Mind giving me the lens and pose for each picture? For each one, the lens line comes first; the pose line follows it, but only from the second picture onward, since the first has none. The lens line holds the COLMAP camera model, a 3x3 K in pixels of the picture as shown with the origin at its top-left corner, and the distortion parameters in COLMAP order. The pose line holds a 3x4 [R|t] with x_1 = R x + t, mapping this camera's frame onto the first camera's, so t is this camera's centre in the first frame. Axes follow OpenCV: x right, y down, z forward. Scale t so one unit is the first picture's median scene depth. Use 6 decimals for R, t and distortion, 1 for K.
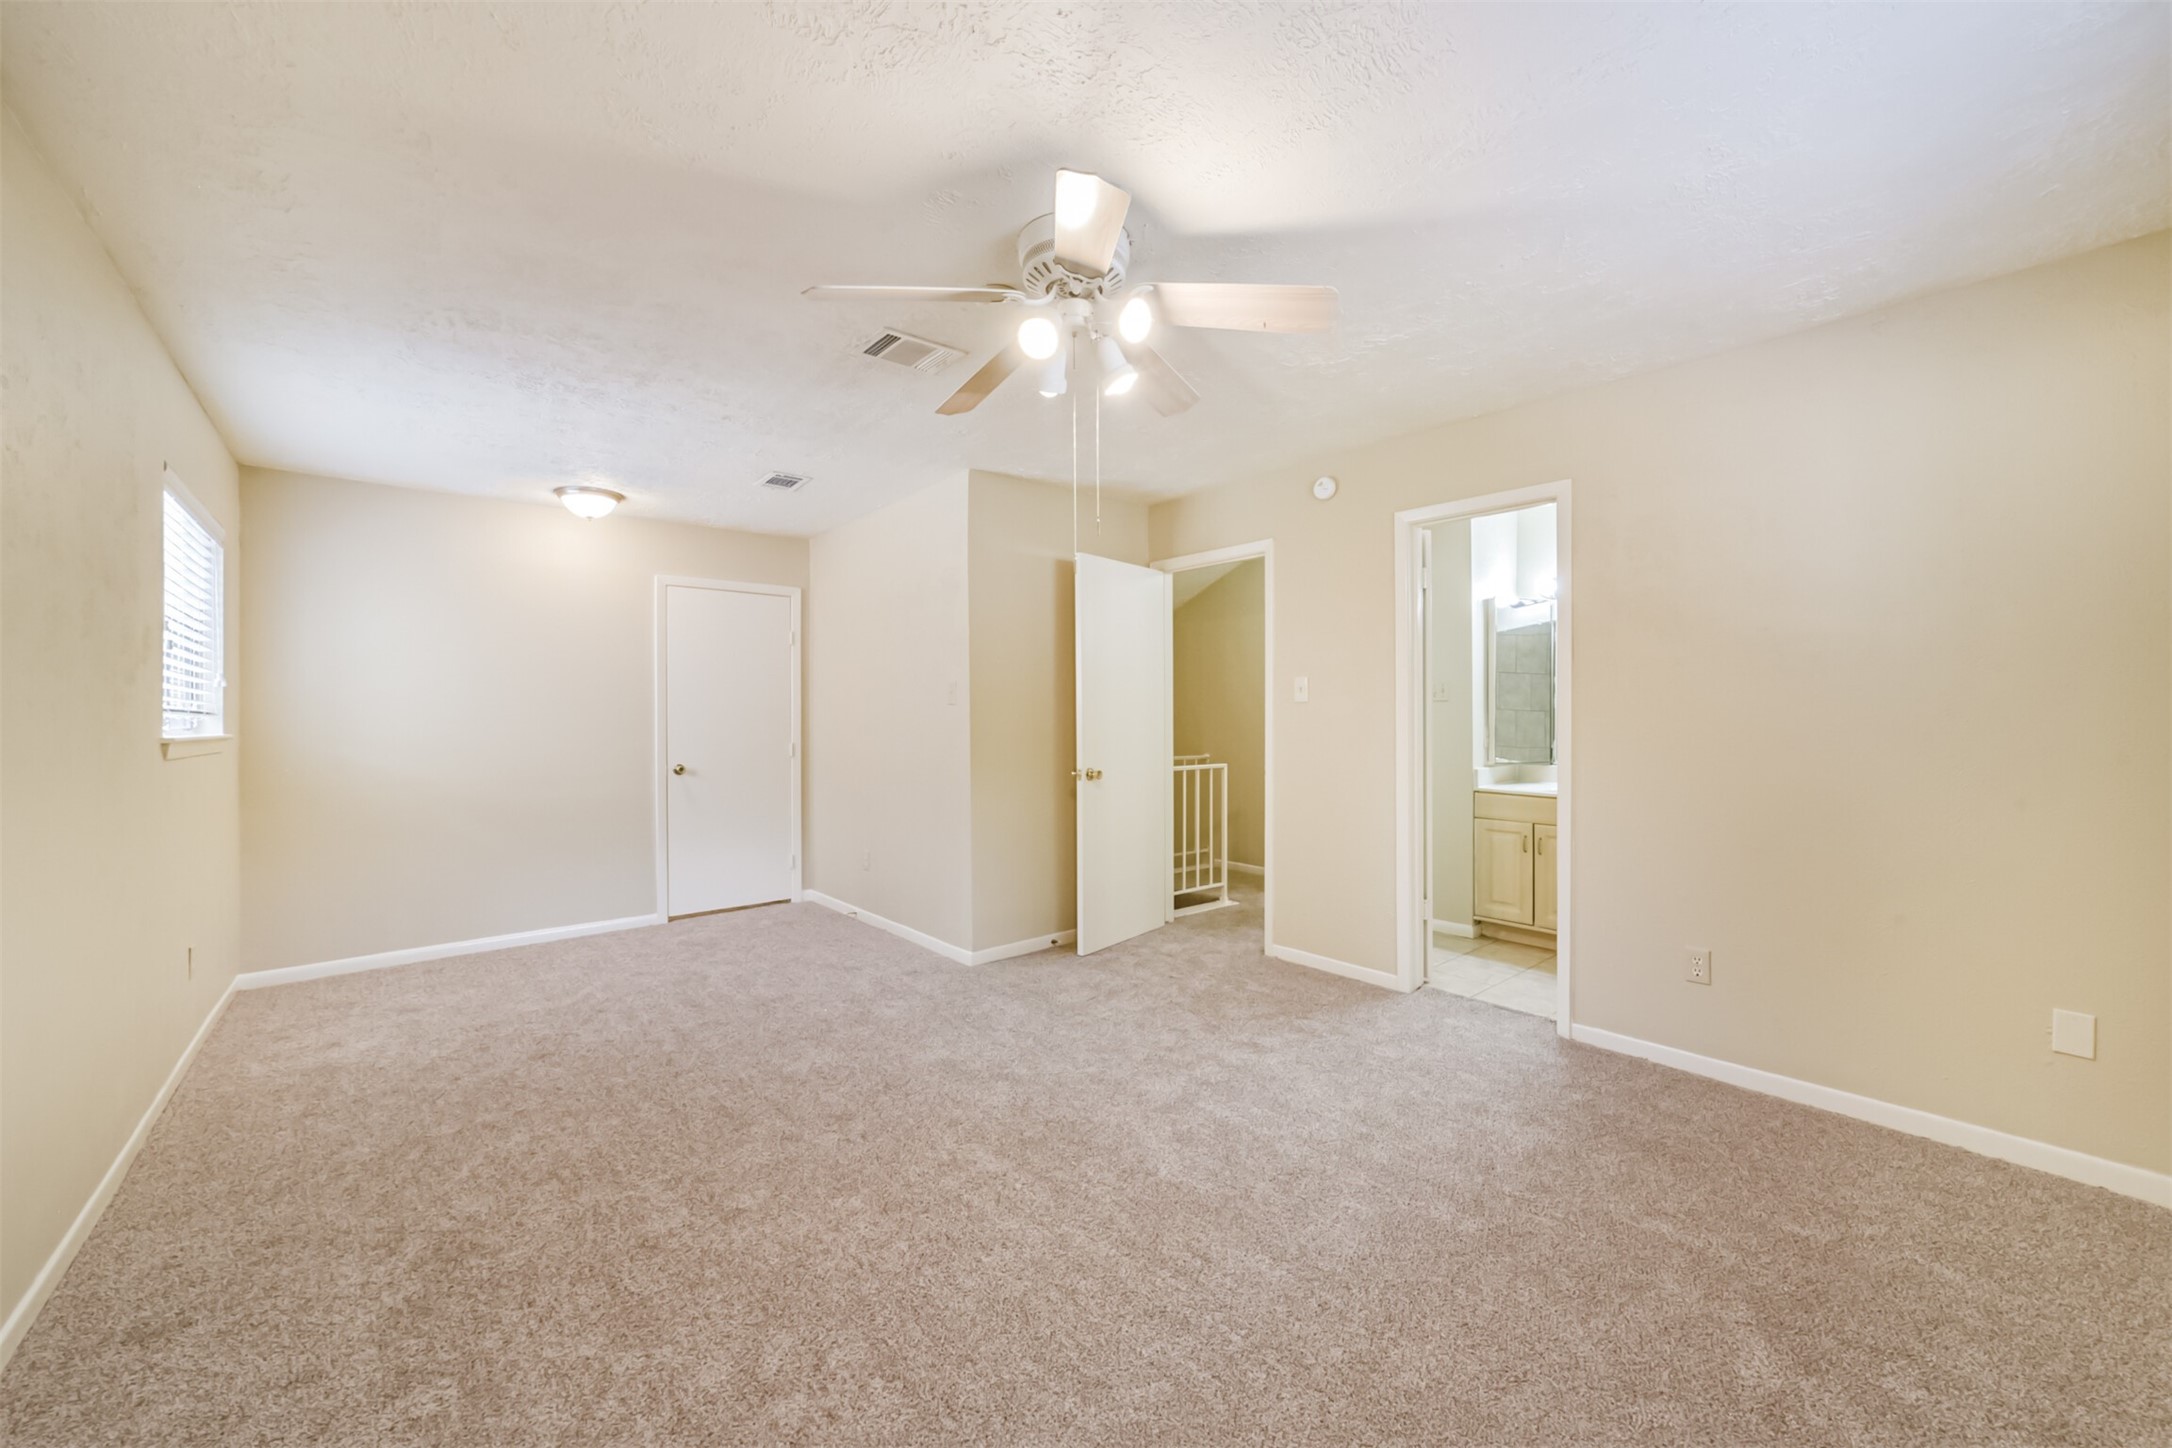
lens RADIAL K [[854.7, 0, 1111.9], [0, 854.7, 710.3], [0, 0, 1]] dist [-0.024617, 0.007749]
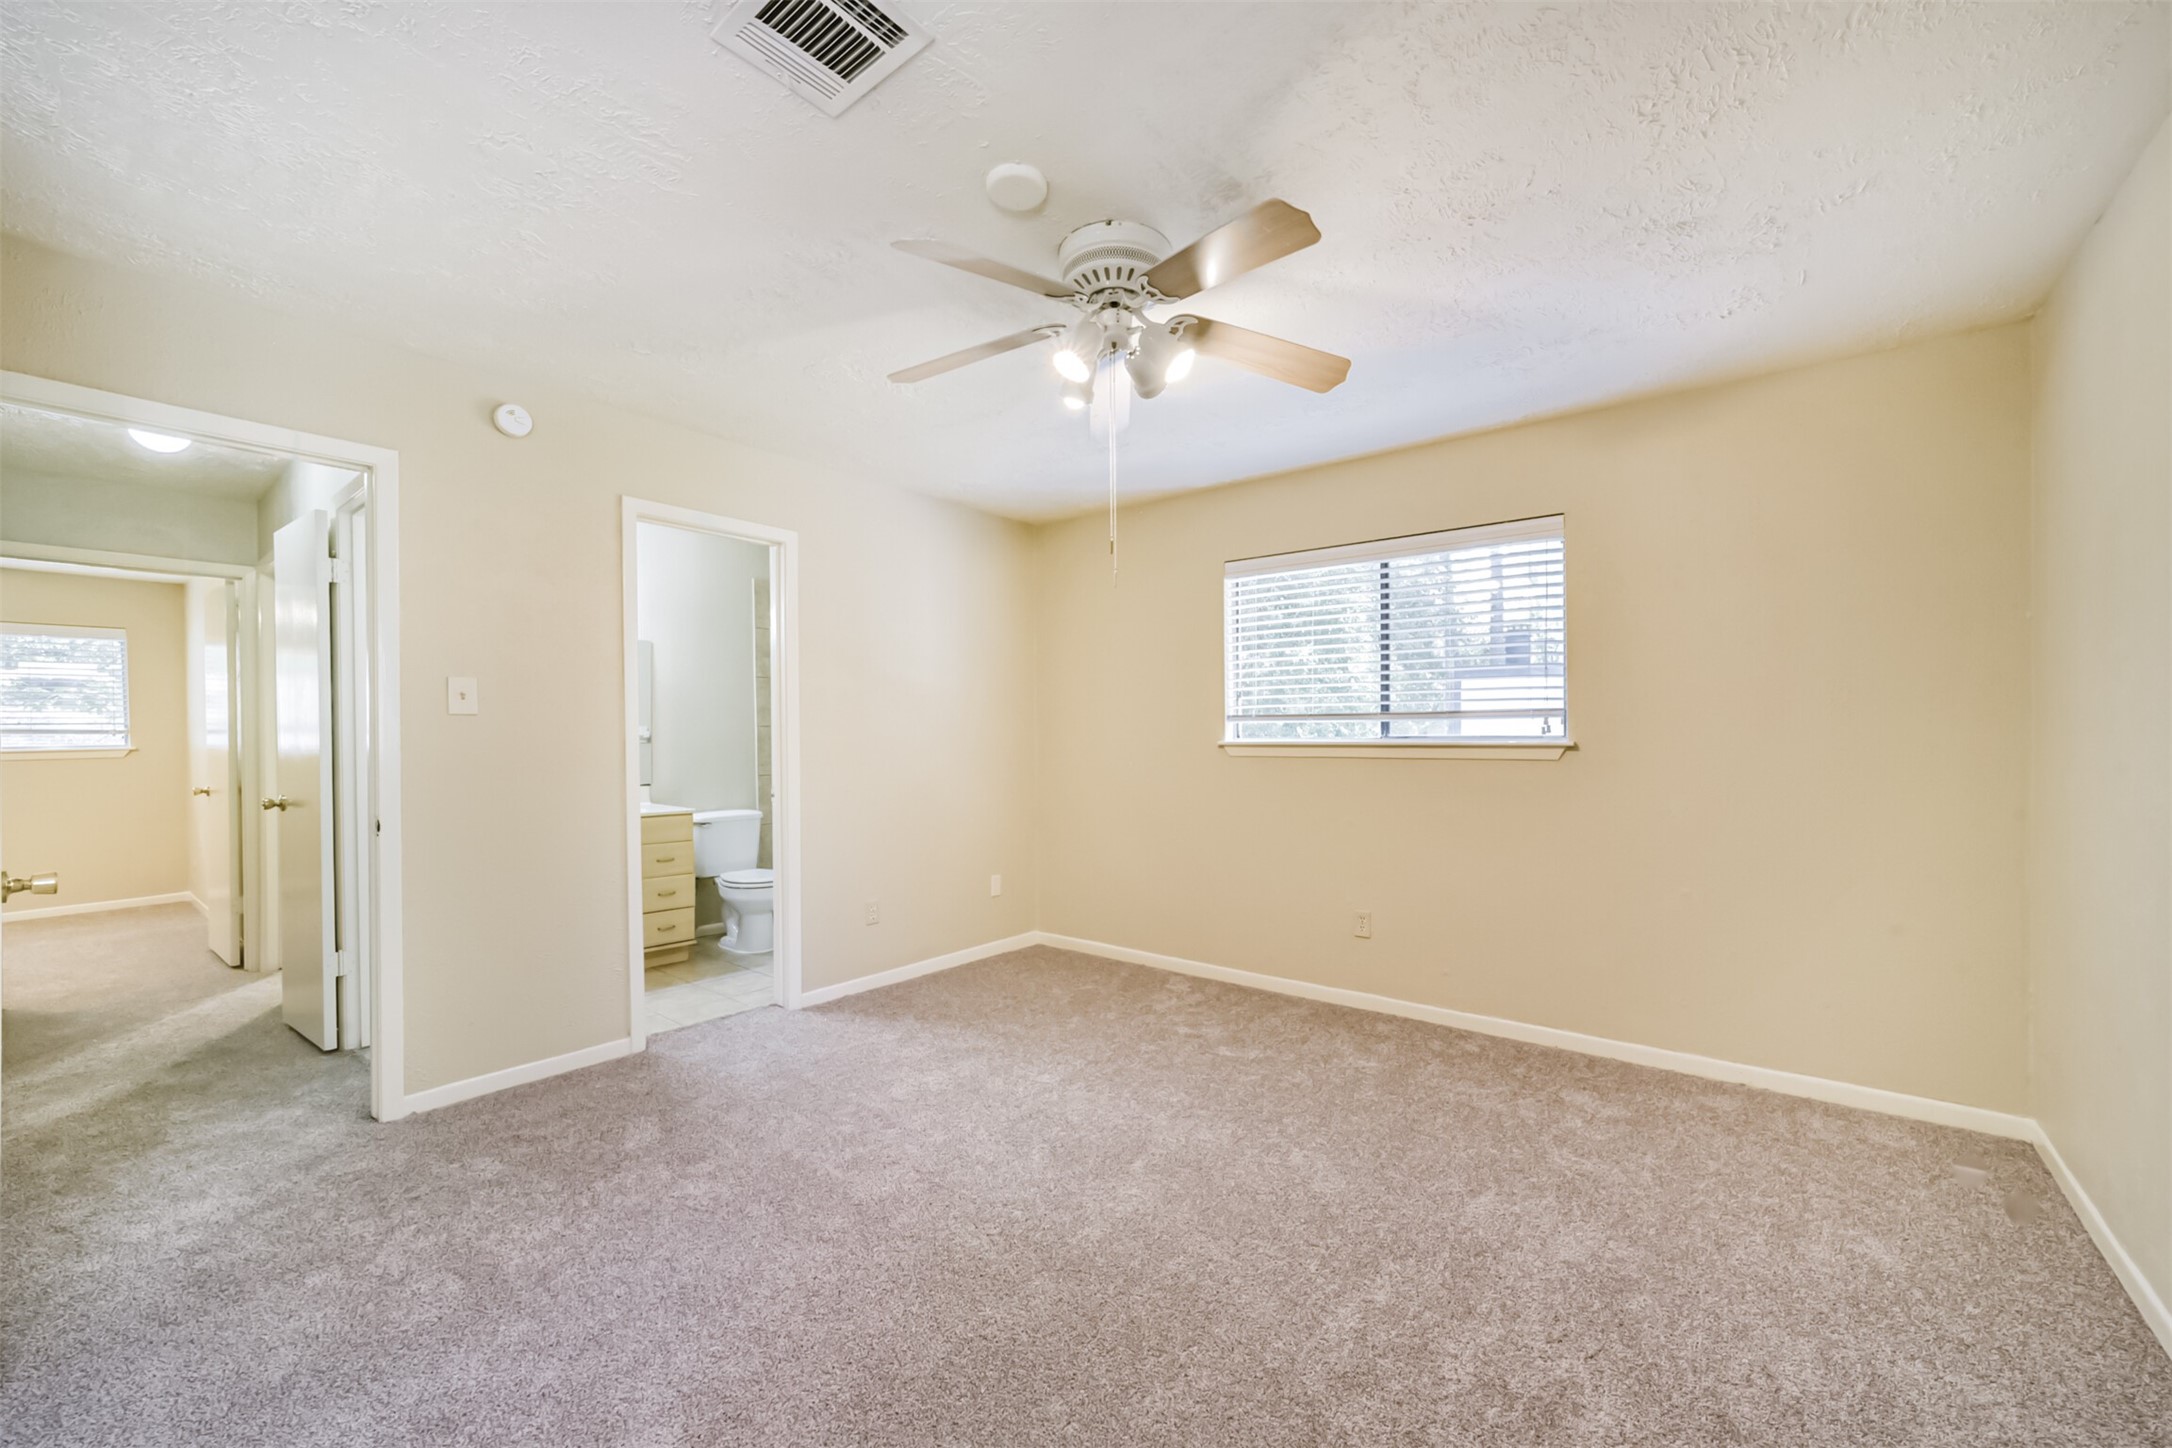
lens RADIAL K [[854.7, 0, 1095.9], [0, 854.7, 732.2], [0, 0, 1]] dist [-0.024617, 0.007749]
pose [[-0.196419, 0.001132, 0.980519, -0.570871], [-0.004037, 0.999990, -0.001963, 0.003917], [-0.980512, -0.004344, -0.196413, 0.678870]]
